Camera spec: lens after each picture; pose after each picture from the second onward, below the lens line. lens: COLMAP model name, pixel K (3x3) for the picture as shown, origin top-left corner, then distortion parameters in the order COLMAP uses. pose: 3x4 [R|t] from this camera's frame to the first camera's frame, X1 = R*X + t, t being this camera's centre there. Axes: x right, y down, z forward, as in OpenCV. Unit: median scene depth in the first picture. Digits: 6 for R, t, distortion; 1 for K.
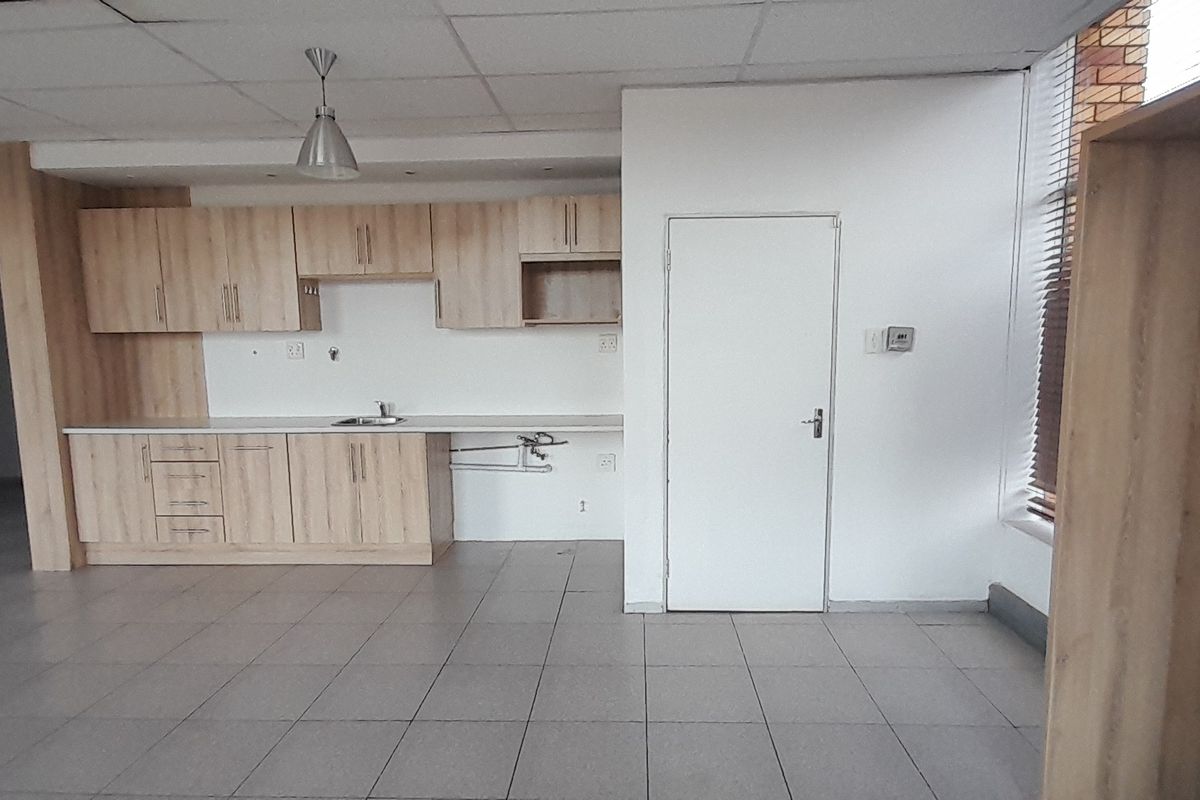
lens RADIAL K [[702.8, 0, 602.7], [0, 702.8, 423.0], [0, 0, 1]] dist [-0.006154, 0.052005]
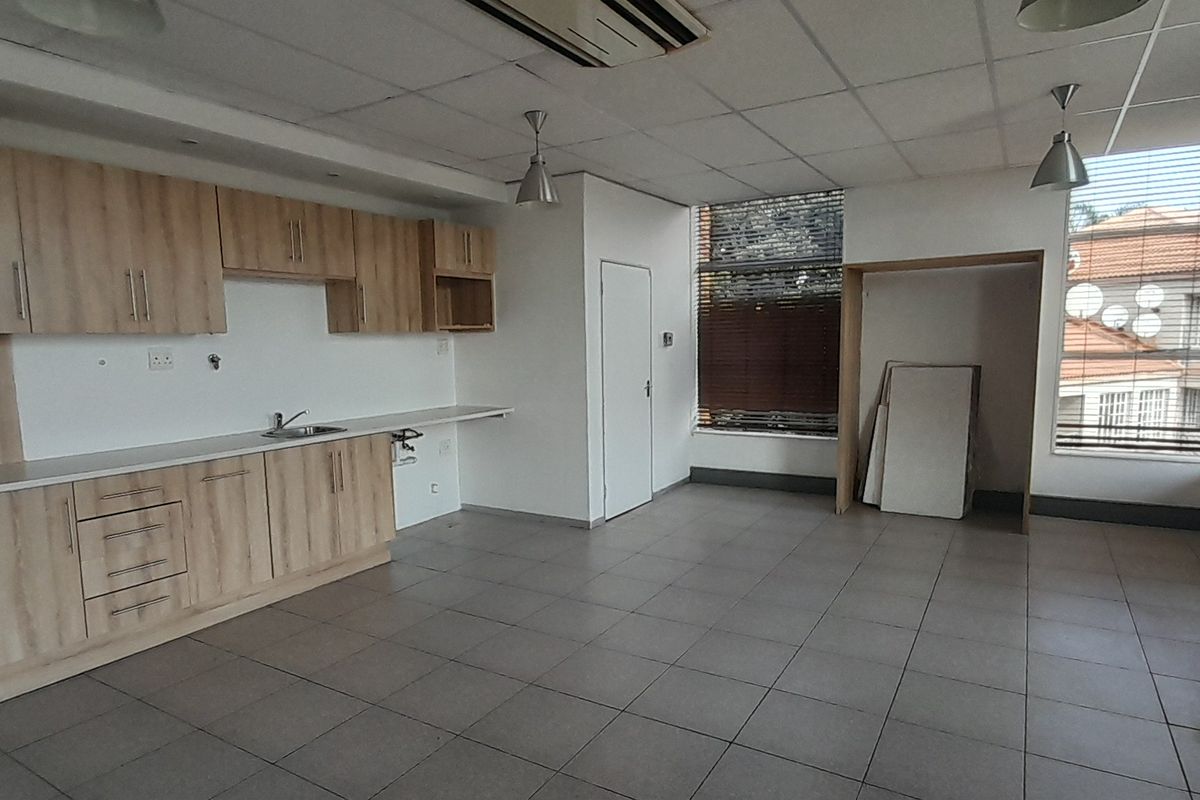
lens RADIAL K [[702.8, 0, 602.7], [0, 702.8, 423.0], [0, 0, 1]] dist [-0.006154, 0.052005]
pose [[0.479018, -0.102773, 0.871768, -0.982703], [0.123975, 0.991089, 0.048718, -0.010539], [-0.869006, 0.084741, 0.487491, 0.213391]]
